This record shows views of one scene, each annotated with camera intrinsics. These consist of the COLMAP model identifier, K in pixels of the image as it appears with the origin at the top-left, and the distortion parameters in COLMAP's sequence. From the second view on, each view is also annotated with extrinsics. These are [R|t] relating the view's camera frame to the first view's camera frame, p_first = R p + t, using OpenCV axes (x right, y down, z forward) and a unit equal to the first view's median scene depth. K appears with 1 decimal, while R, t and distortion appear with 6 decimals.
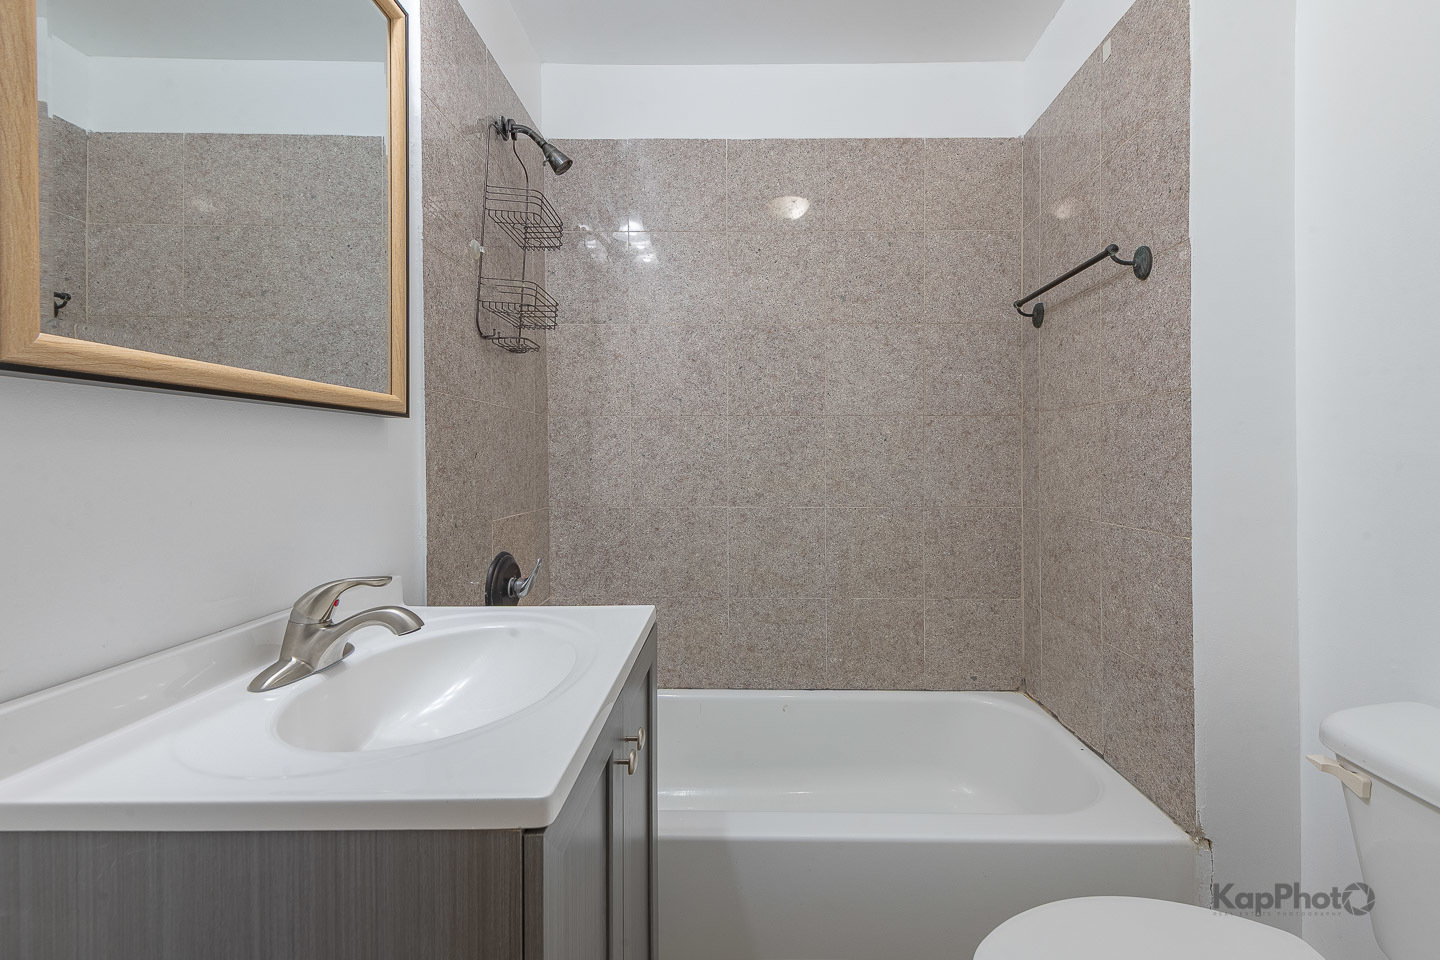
lens RADIAL K [[567.8, 0, 698.8], [0, 567.8, 458.0], [0, 0, 1]] dist [0.010967, -0.002645]
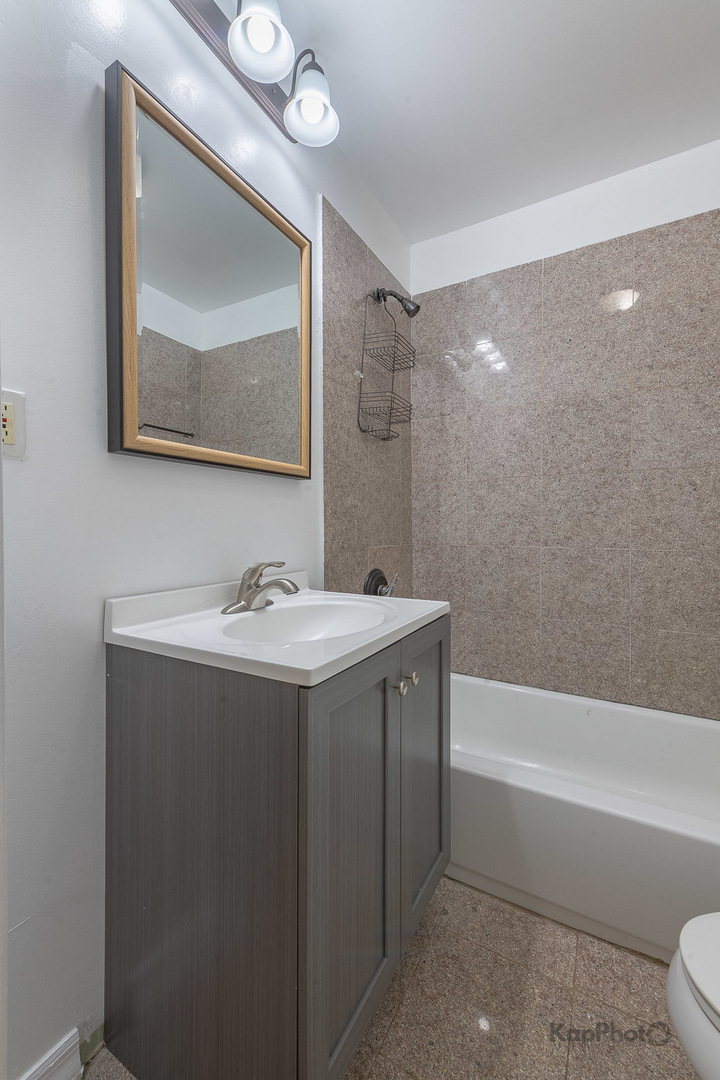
lens RADIAL K [[425.9, 0, 385.0], [0, 425.9, 539.5], [0, 0, 1]] dist [0.010967, -0.002645]
pose [[0.881419, 0.011131, -0.472204, 0.195990], [-0.008531, 0.999934, 0.007648, 0.065399], [0.472258, -0.002713, 0.881456, -0.015641]]
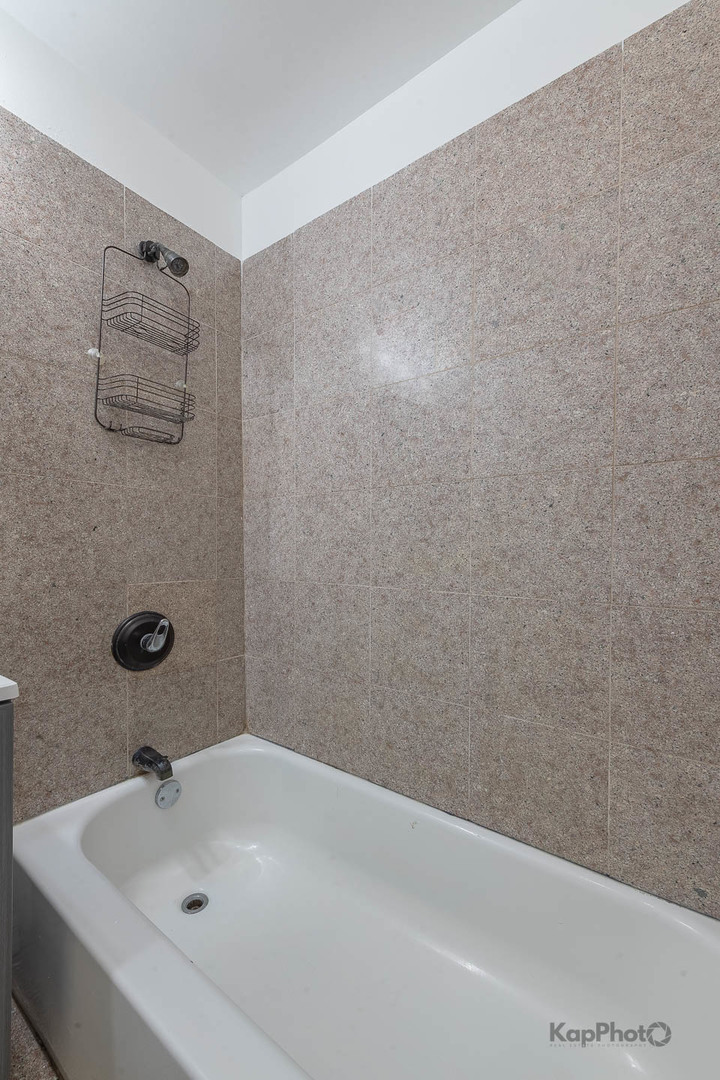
lens RADIAL K [[425.9, 0, 400.3], [0, 425.9, 563.7], [0, 0, 1]] dist [0.010967, -0.002645]
pose [[0.814222, 0.022812, -0.580106, 0.497996], [-0.020317, 0.999735, 0.010797, 0.040275], [0.580199, 0.002995, 0.814469, 0.460742]]
